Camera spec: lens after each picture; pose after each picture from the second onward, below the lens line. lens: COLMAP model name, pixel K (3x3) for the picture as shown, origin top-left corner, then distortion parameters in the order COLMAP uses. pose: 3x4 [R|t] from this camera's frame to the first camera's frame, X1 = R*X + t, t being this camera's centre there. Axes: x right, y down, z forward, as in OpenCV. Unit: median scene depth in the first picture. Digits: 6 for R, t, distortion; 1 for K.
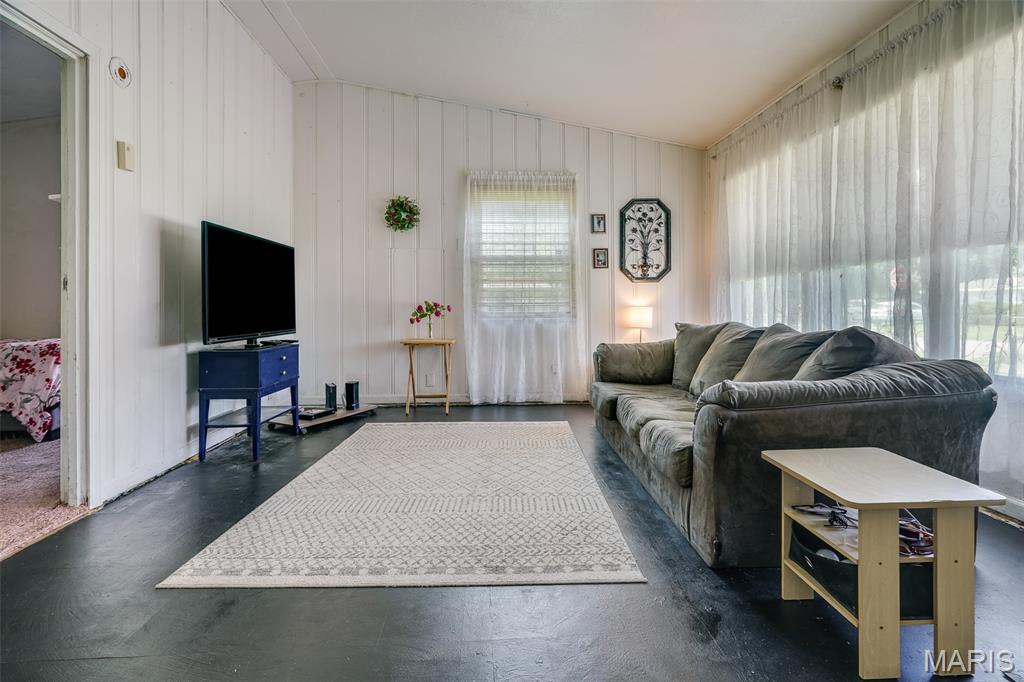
lens RADIAL K [[464.5, 0, 518.1], [0, 464.5, 306.9], [0, 0, 1]] dist [-0.011337, 0.003228]
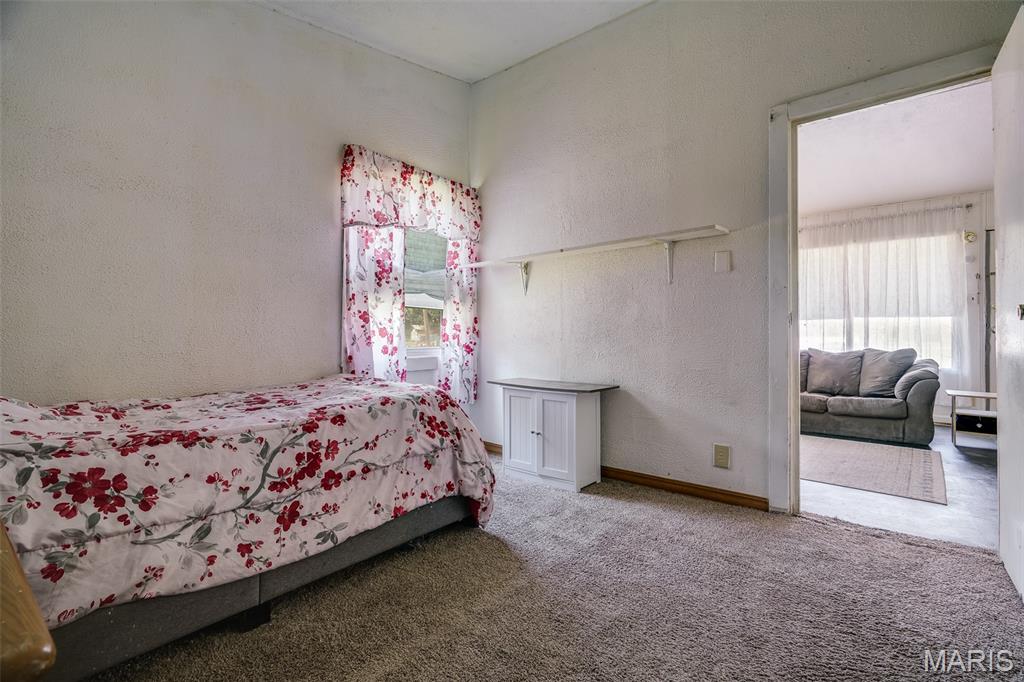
lens RADIAL K [[464.5, 0, 508.4], [0, 464.5, 330.8], [0, 0, 1]] dist [-0.011337, 0.003228]
pose [[0.681910, 0.017223, 0.731233, -1.460184], [-0.007455, 0.999834, -0.016597, 0.004515], [-0.731398, 0.005866, 0.681926, 0.477429]]
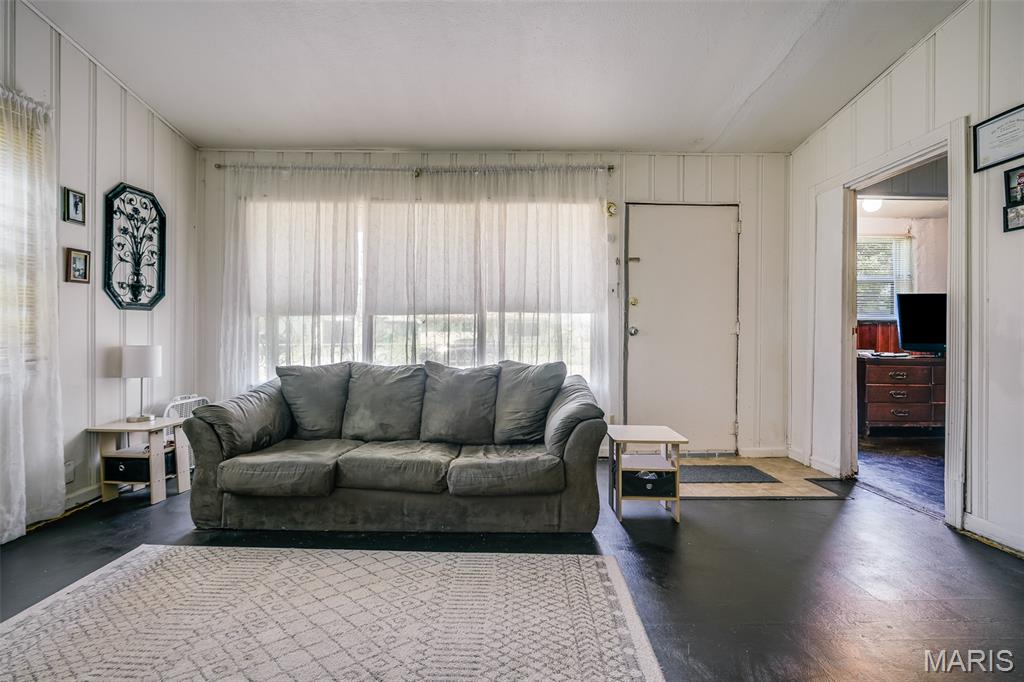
lens RADIAL K [[479.8, 0, 502.3], [0, 479.8, 333.2], [0, 0, 1]] dist [-0.013774, 0.002155]
pose [[0.067695, 0.005450, 0.997691, -0.543903], [-0.001712, 0.999984, -0.005346, -0.023717], [-0.997705, -0.001346, 0.067703, 0.586612]]
